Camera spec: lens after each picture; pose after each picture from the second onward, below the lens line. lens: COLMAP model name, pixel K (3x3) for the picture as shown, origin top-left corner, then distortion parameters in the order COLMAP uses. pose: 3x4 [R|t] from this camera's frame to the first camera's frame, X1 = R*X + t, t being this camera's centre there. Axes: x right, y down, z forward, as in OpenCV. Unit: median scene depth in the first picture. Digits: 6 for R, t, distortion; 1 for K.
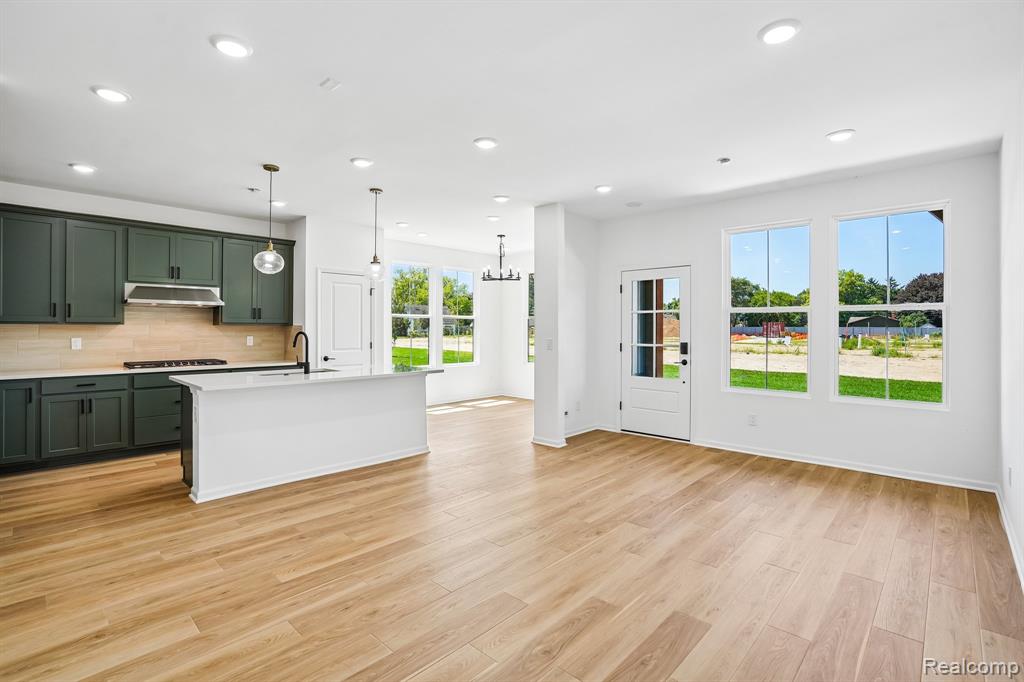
lens RADIAL K [[478.7, 0, 515.9], [0, 478.7, 328.9], [0, 0, 1]] dist [-0.060451, 0.022151]
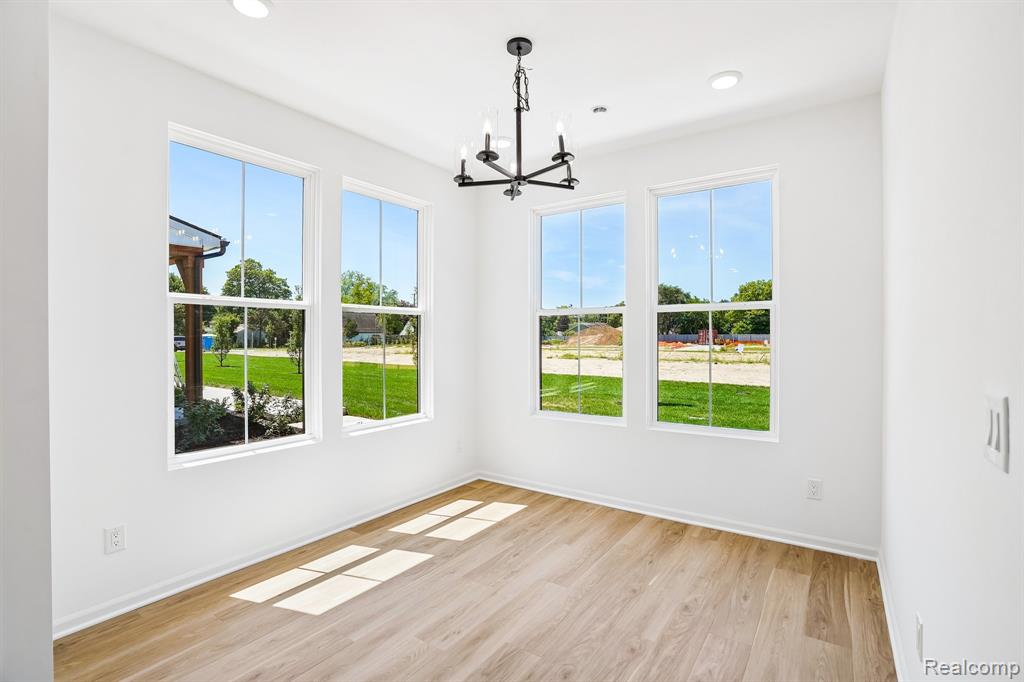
lens RADIAL K [[477.0, 0, 512.0], [0, 477.0, 341.0], [0, 0, 1]] dist [-0.048020, 0.000015]
pose [[0.990627, -0.004811, 0.136510, -0.116771], [0.003789, 0.999963, 0.007746, -0.000169], [-0.136542, -0.007156, 0.990608, 1.015773]]
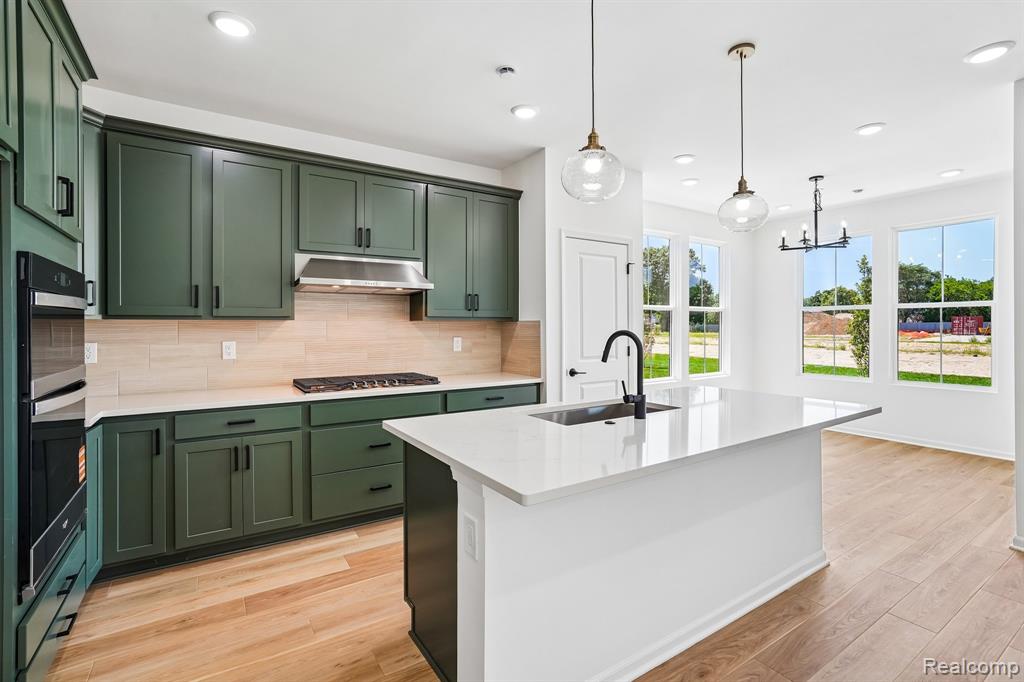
lens RADIAL K [[477.8, 0, 513.9], [0, 477.8, 329.0], [0, 0, 1]] dist [-0.039966, 0.022551]
pose [[0.971170, -0.002347, -0.238375, -0.398093], [0.003802, 0.999977, 0.005644, 0.000324], [0.238356, -0.006387, 0.971157, 0.441677]]
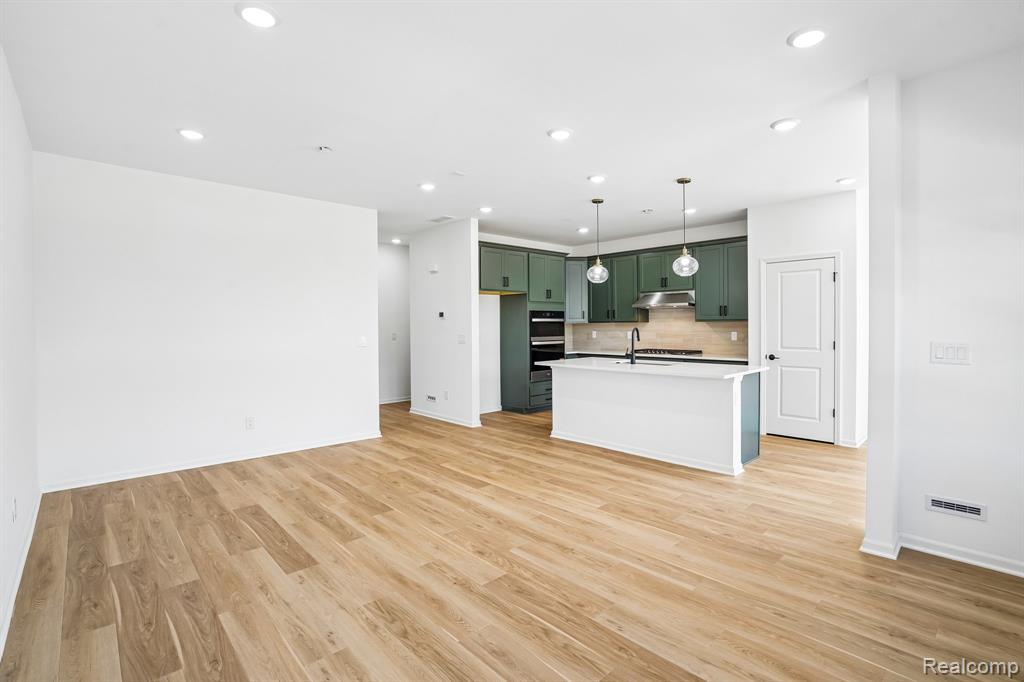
lens RADIAL K [[478.7, 0, 515.9], [0, 478.7, 328.9], [0, 0, 1]] dist [-0.060451, 0.022151]
pose [[-0.066659, 0.005301, -0.997762, 0.662101], [0.006764, 0.999965, 0.004861, 0.000718], [0.997753, -0.006425, -0.066693, 0.701568]]
